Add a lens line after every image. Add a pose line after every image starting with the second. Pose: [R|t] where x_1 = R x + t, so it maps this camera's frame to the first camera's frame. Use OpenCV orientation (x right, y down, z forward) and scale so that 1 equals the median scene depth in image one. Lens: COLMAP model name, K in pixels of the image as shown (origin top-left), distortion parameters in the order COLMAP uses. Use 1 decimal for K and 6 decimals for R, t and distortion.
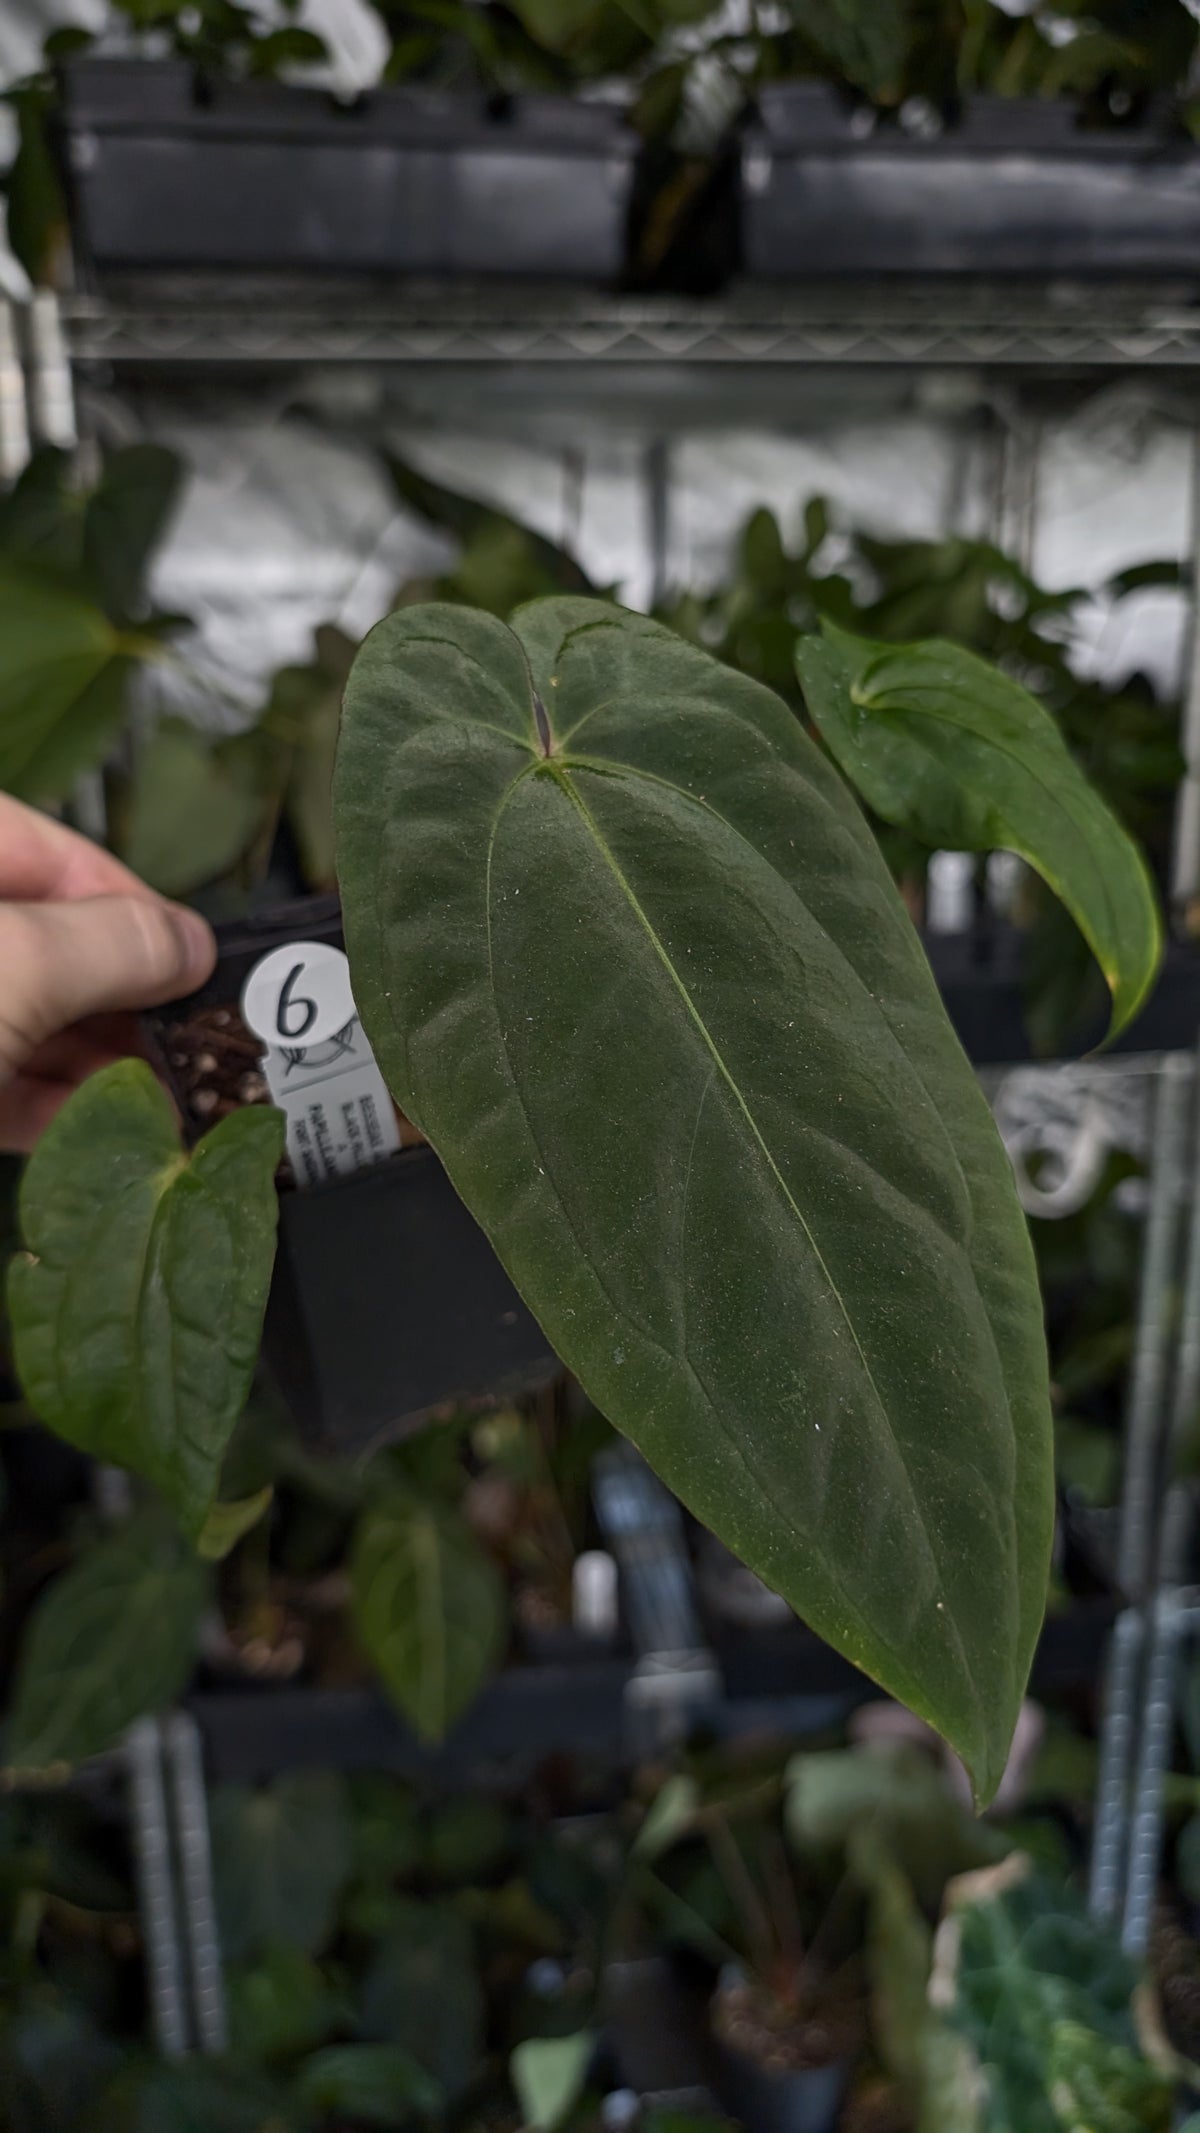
lens RADIAL K [[1604.3, 0, 571.6], [0, 1604.3, 1043.9], [0, 0, 1]] dist [-0.051919, 0.033044]
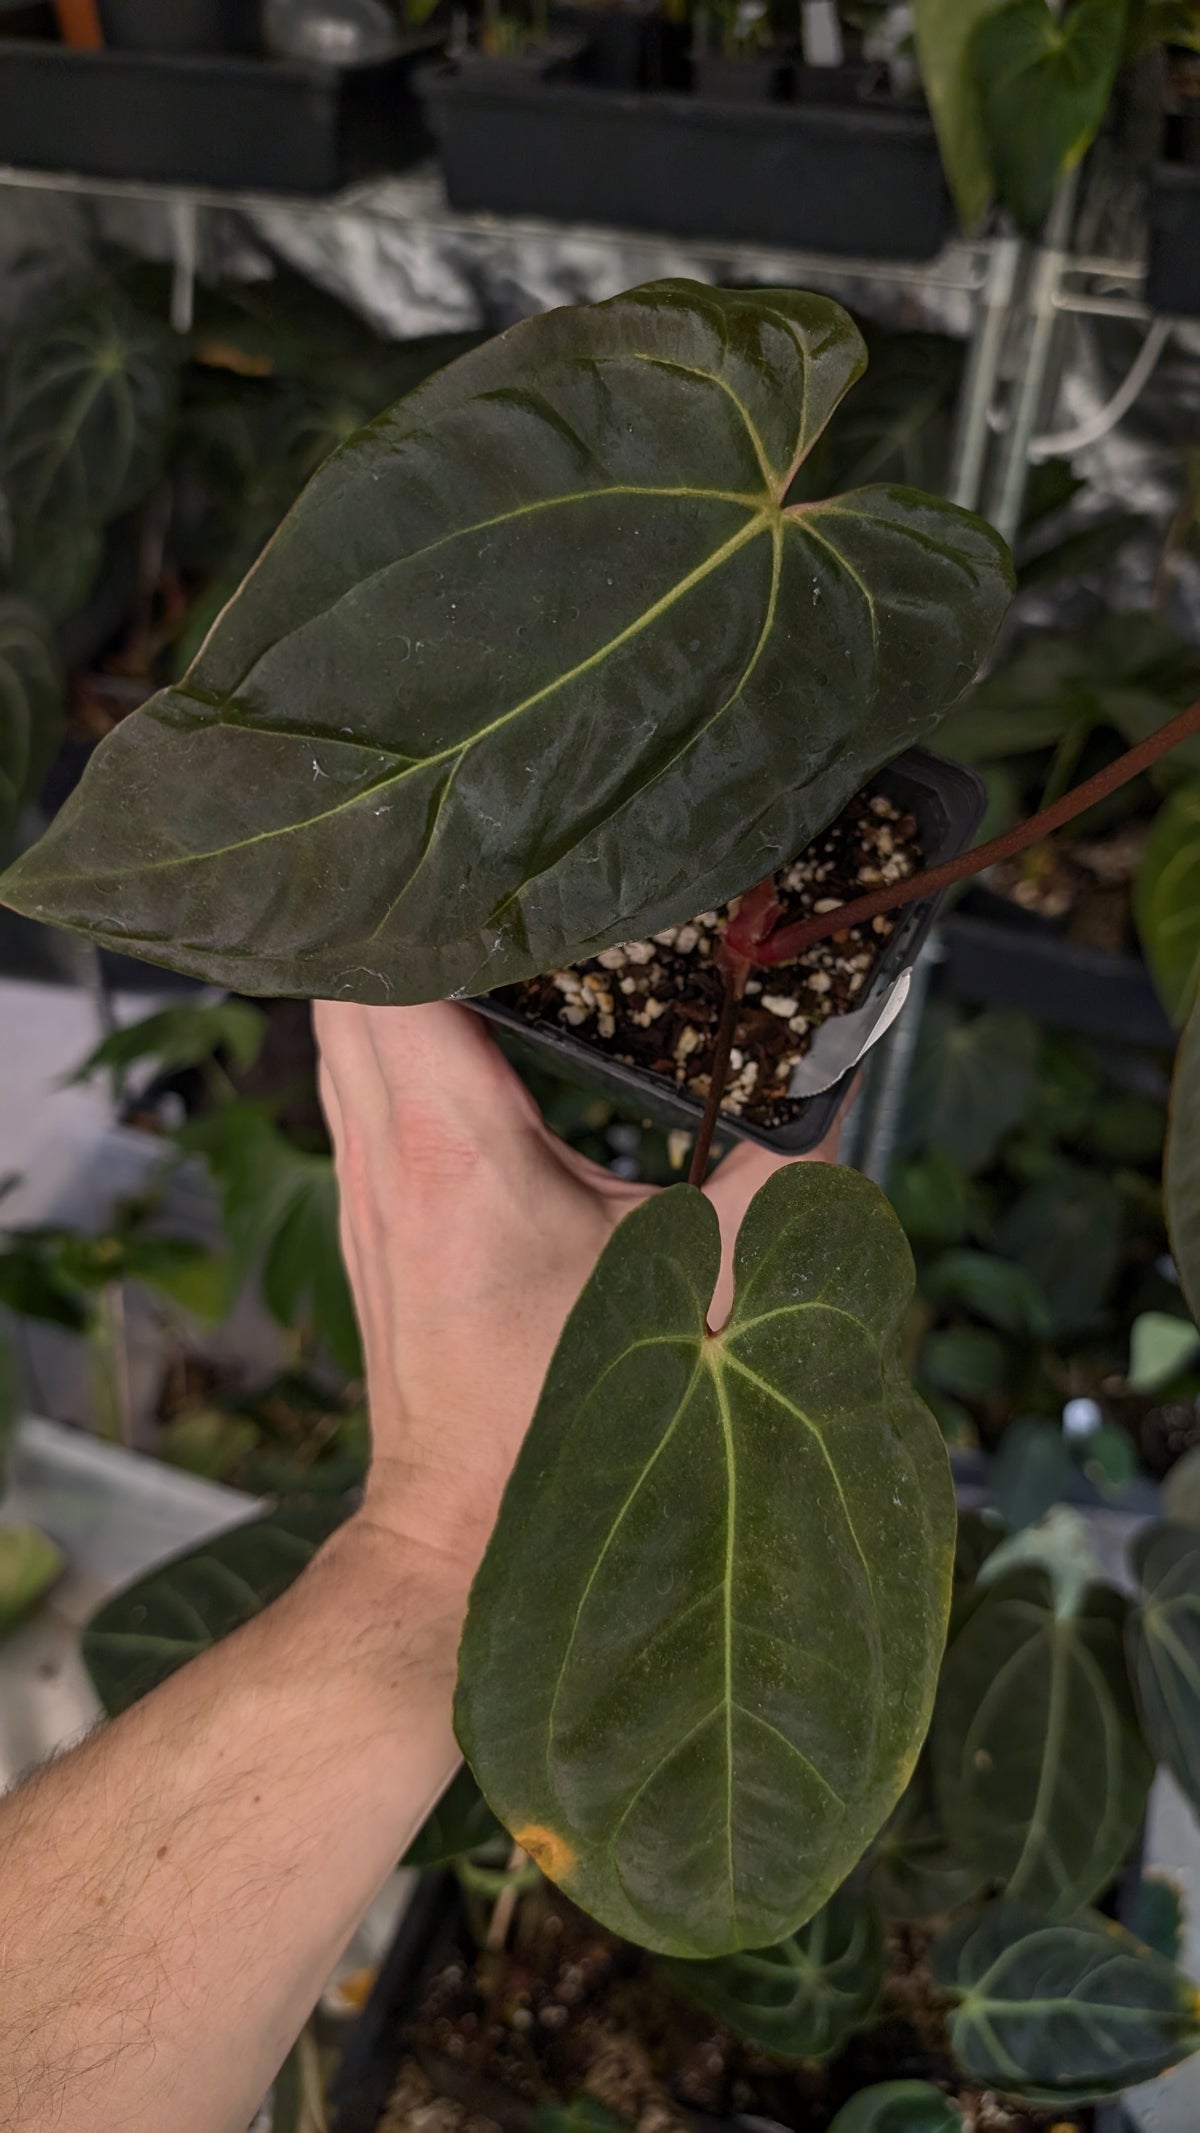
lens RADIAL K [[1584.2, 0, 603.0], [0, 1584.2, 999.4], [0, 0, 1]] dist [-0.030826, 0.015973]
pose [[0.892890, 0.317608, -0.319176, -0.086143], [-0.165226, 0.890505, 0.423912, 0.060041], [0.418866, -0.325770, 0.847600, 0.023630]]
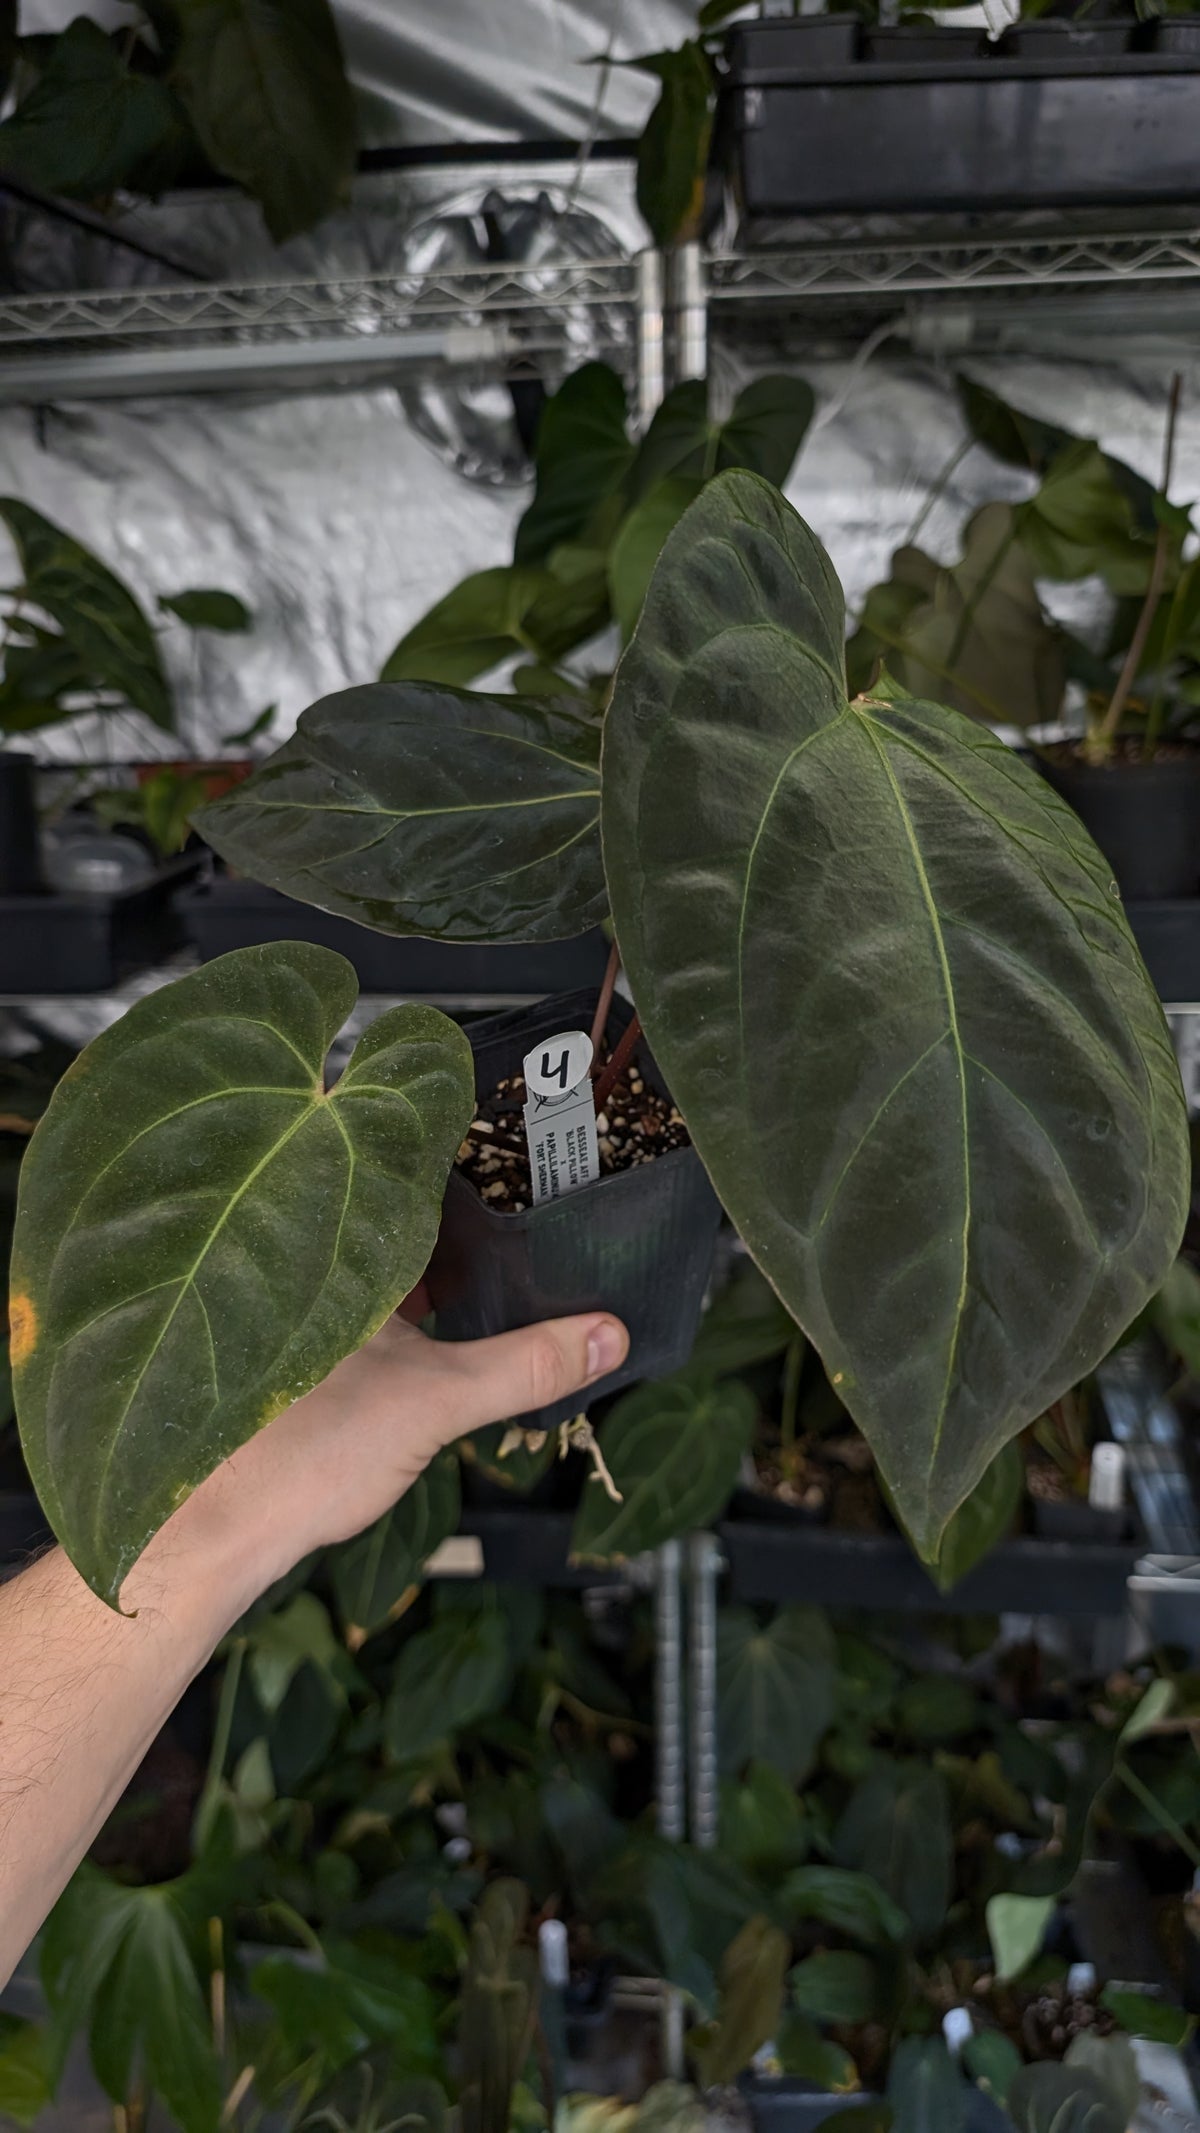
lens RADIAL K [[1584.2, 0, 584.6], [0, 1584.2, 1064.2], [0, 0, 1]] dist [-0.030826, 0.015973]
pose [[0.963568, 0.069199, -0.258357, -0.061799], [-0.058869, 0.997134, 0.047517, 0.039682], [0.260905, -0.030577, 0.964880, -0.077777]]
